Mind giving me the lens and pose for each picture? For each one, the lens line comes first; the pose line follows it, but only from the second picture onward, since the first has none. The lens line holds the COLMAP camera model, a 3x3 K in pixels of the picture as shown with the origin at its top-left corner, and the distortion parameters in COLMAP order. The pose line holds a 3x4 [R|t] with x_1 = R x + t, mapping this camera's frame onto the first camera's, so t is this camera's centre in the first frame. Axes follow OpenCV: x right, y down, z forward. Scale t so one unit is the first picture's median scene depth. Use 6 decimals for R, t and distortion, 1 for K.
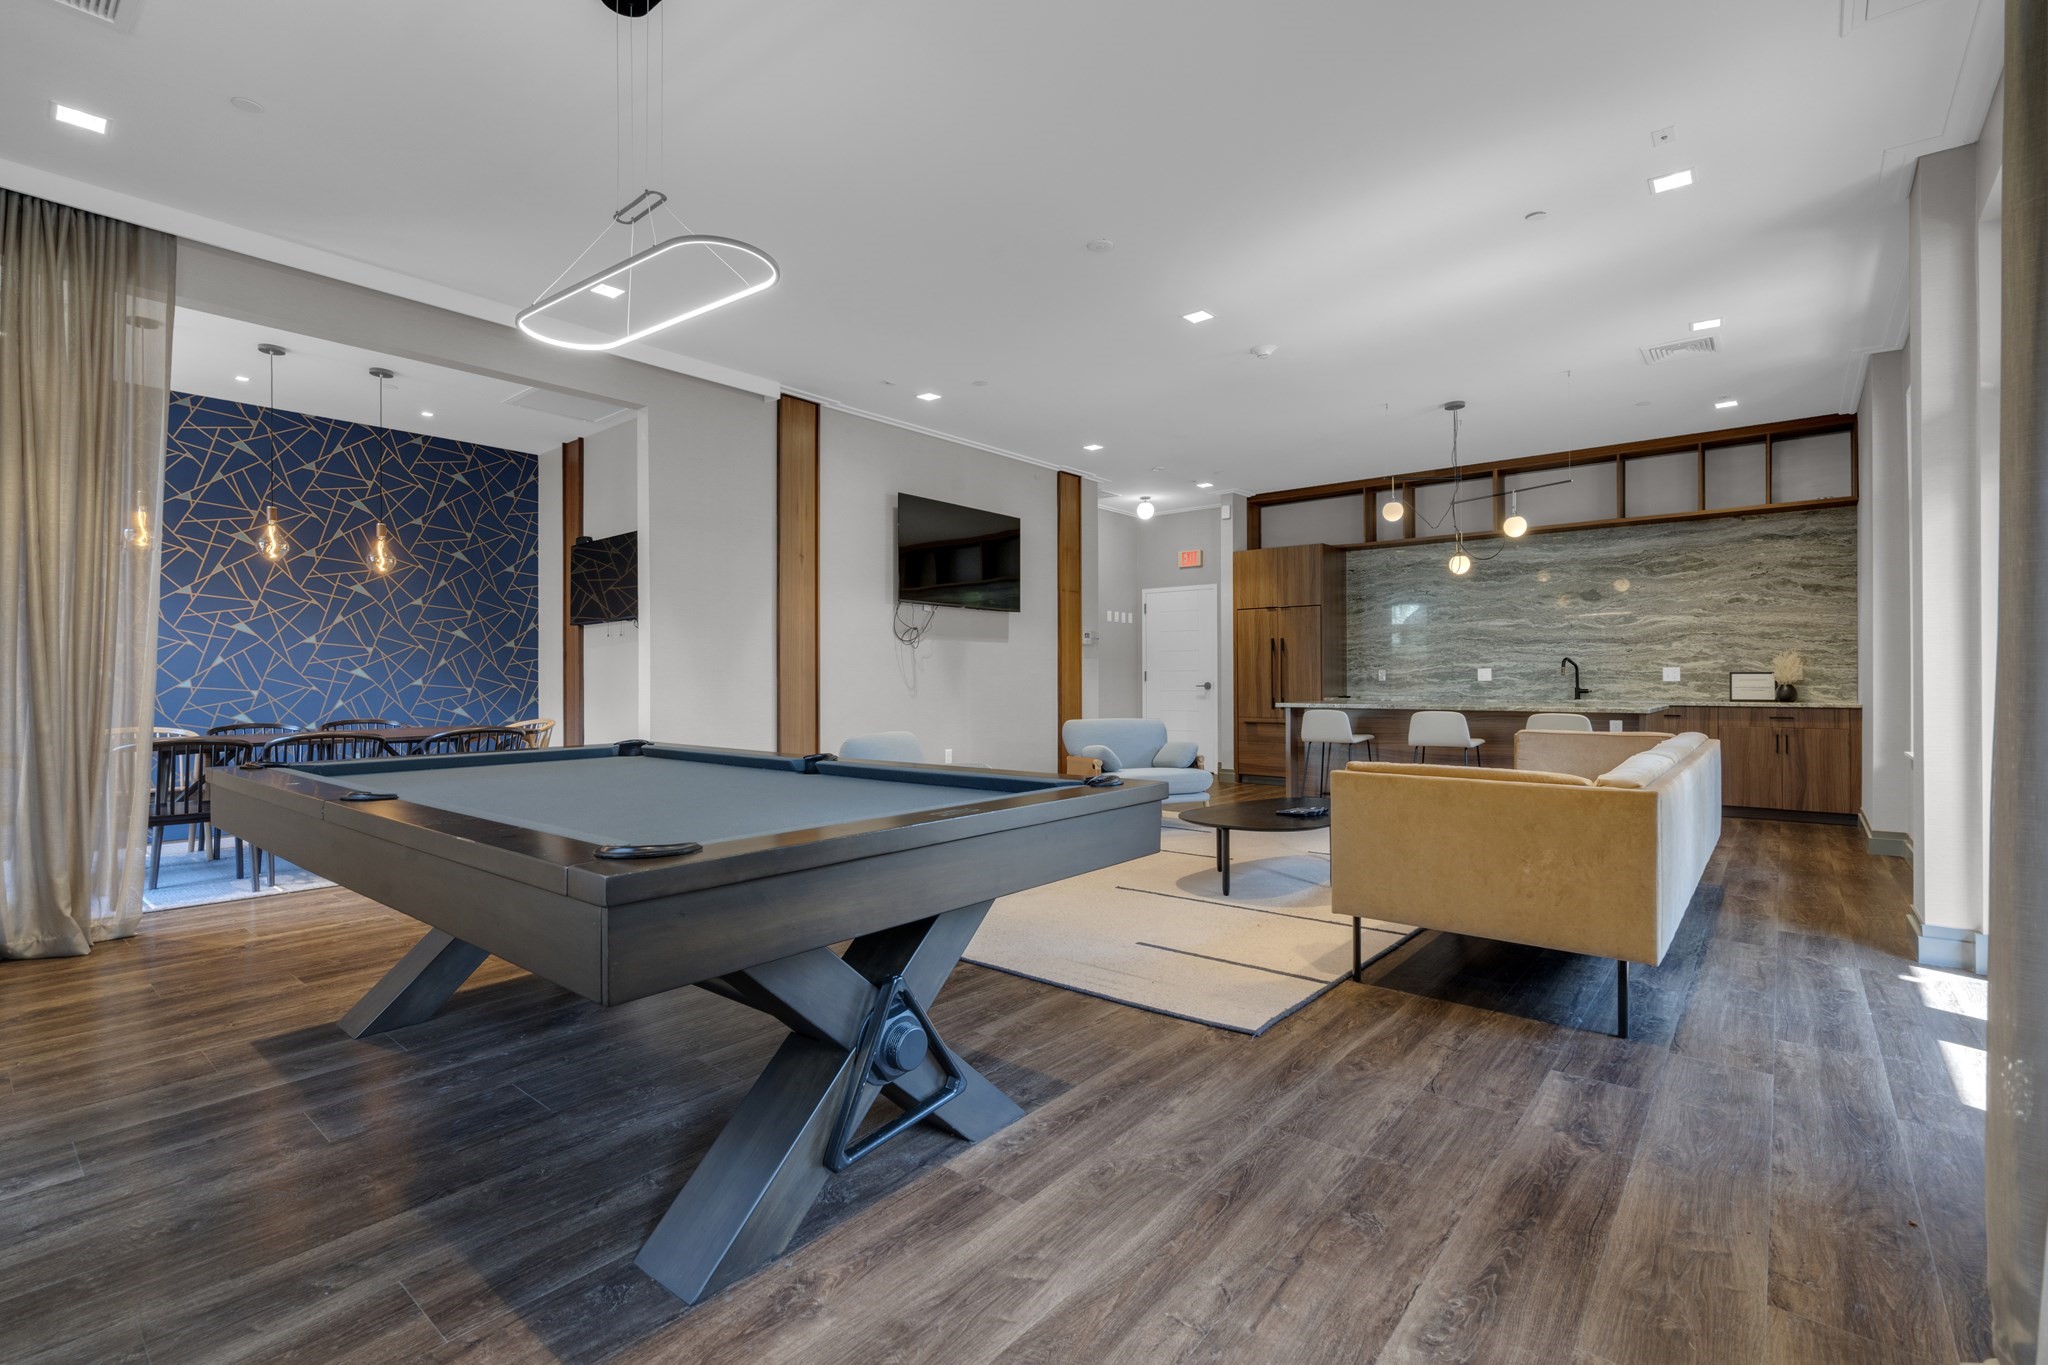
lens RADIAL K [[921.8, 0, 1037.0], [0, 921.8, 681.5], [0, 0, 1]] dist [-0.005448, 0.001054]
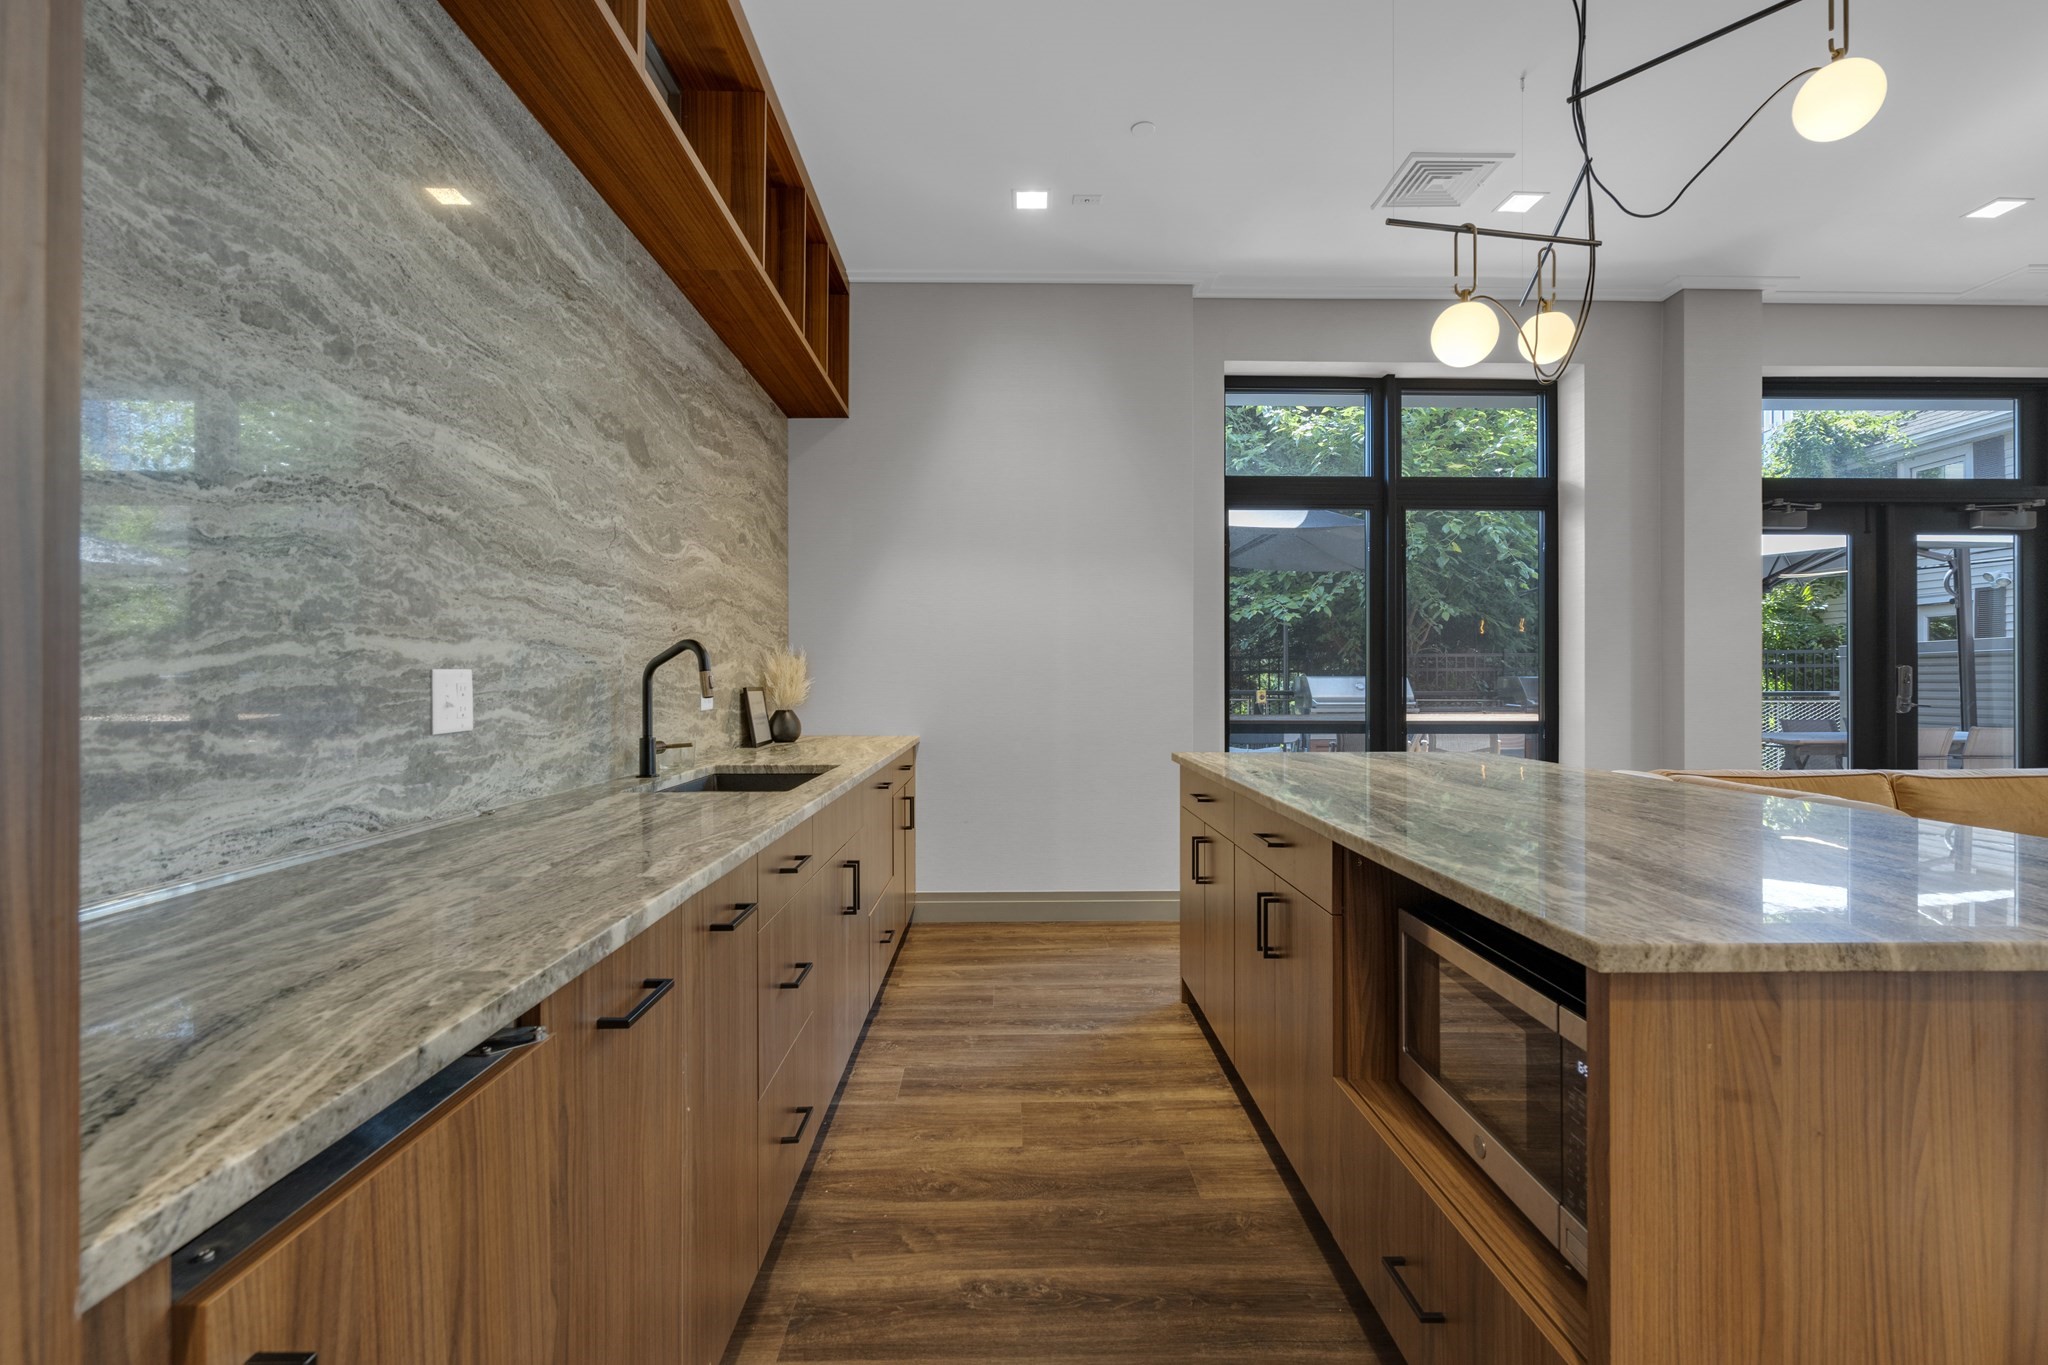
lens RADIAL K [[921.8, 0, 1039.9], [0, 921.8, 688.8], [0, 0, 1]] dist [-0.005448, 0.001054]
pose [[-0.646995, 0.004744, 0.762480, 0.270395], [0.008076, 0.999967, 0.000631, -0.009781], [-0.762452, 0.006566, -0.647012, 1.104992]]
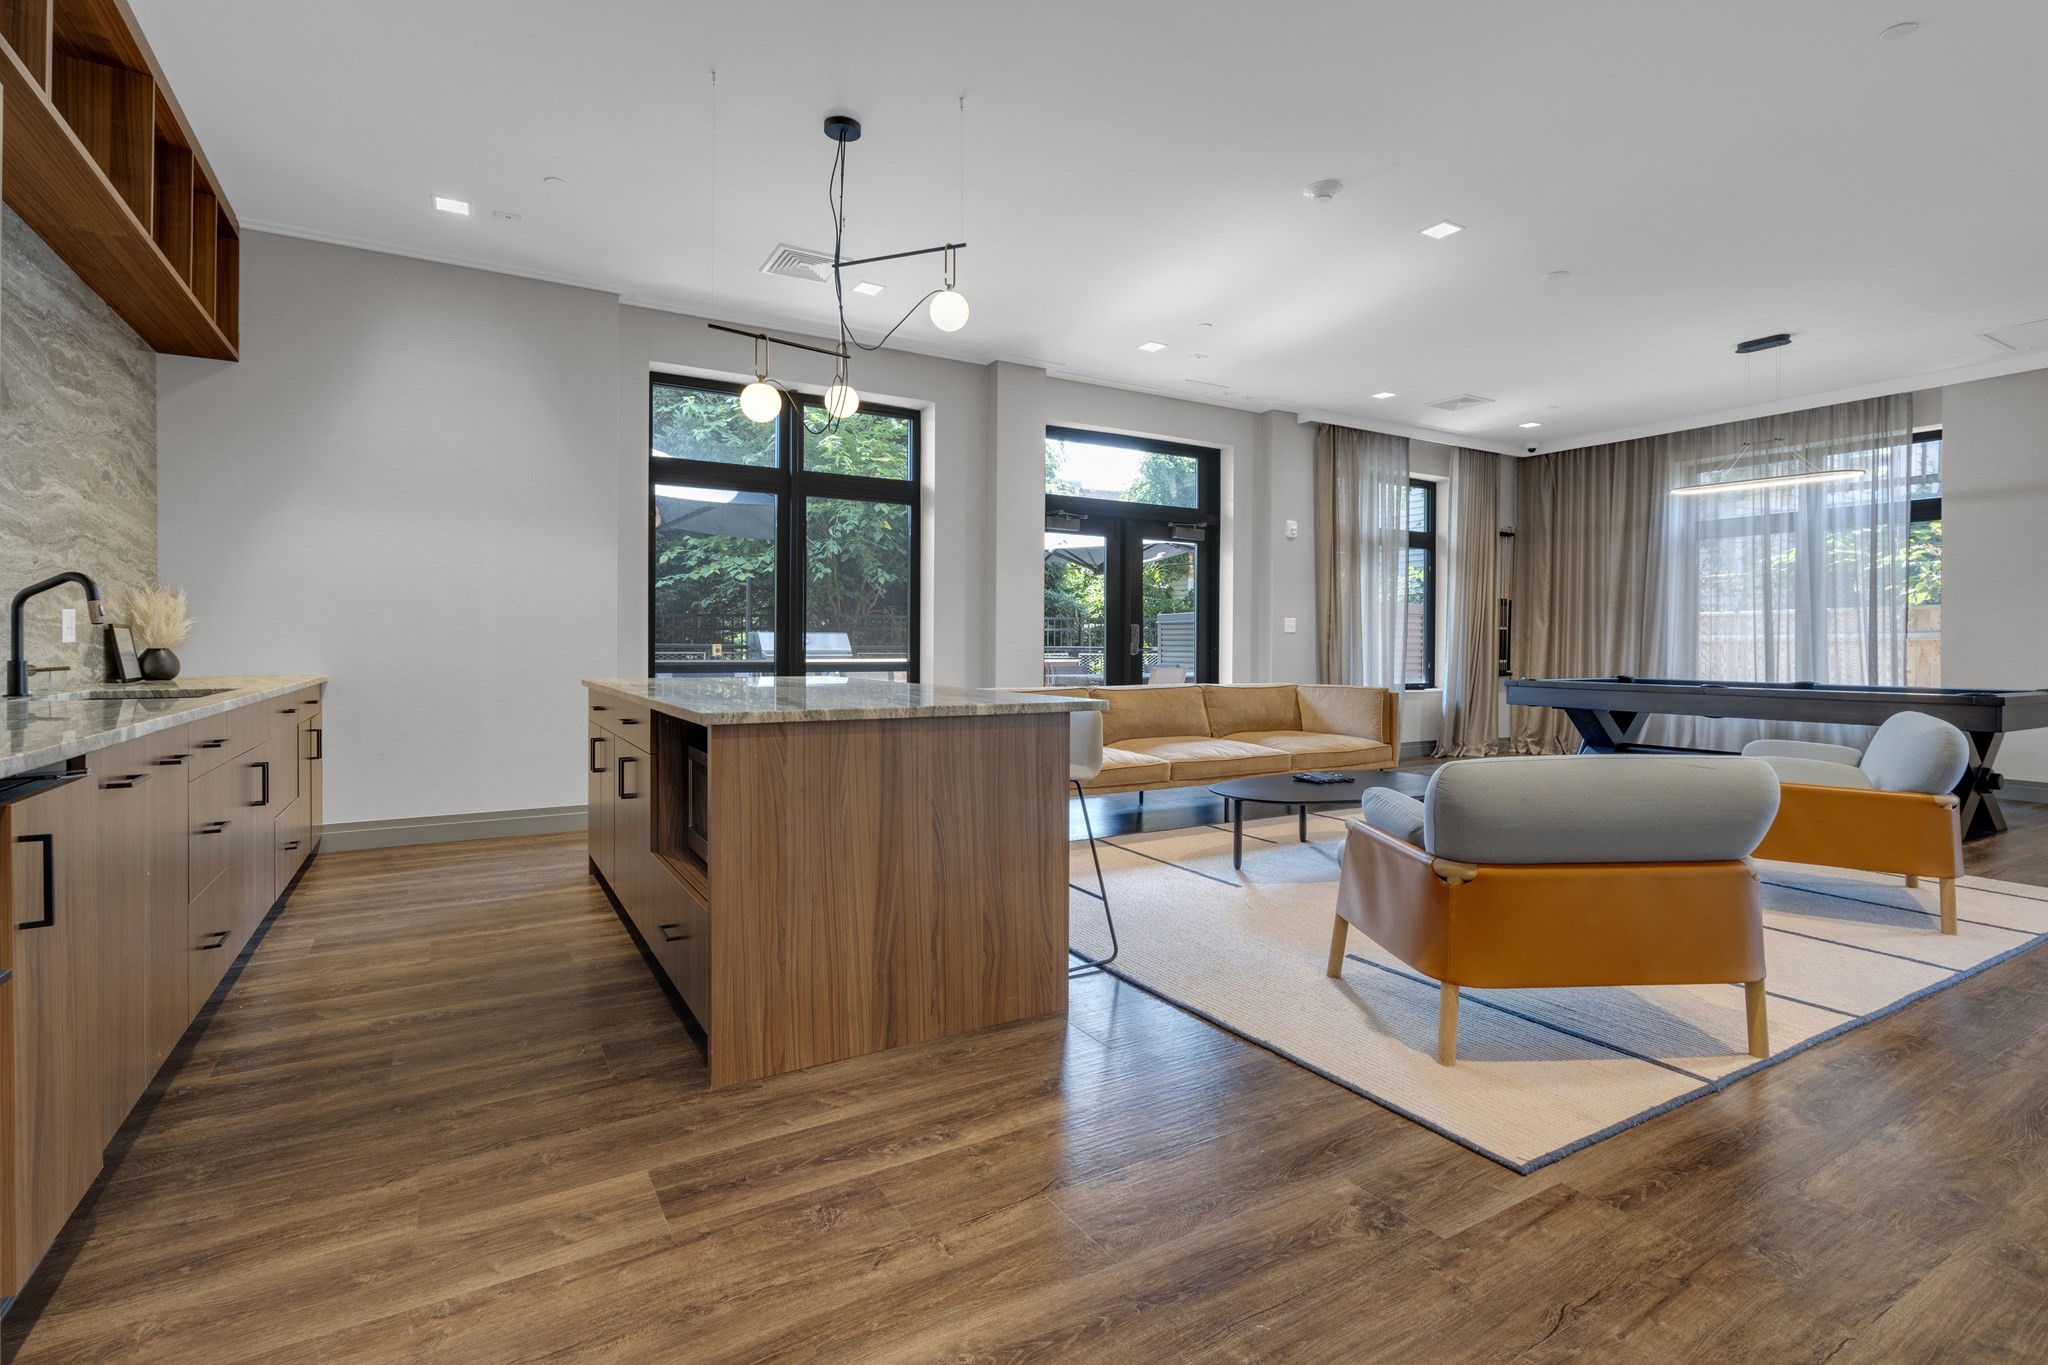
lens RADIAL K [[921.8, 0, 1063.0], [0, 921.8, 646.6], [0, 0, 1]] dist [-0.005448, 0.001054]
pose [[-0.950662, 0.009499, 0.310084, 0.144422], [0.009959, 0.999950, -0.000100, 0.002387], [-0.310069, 0.002993, -0.950709, 1.191270]]
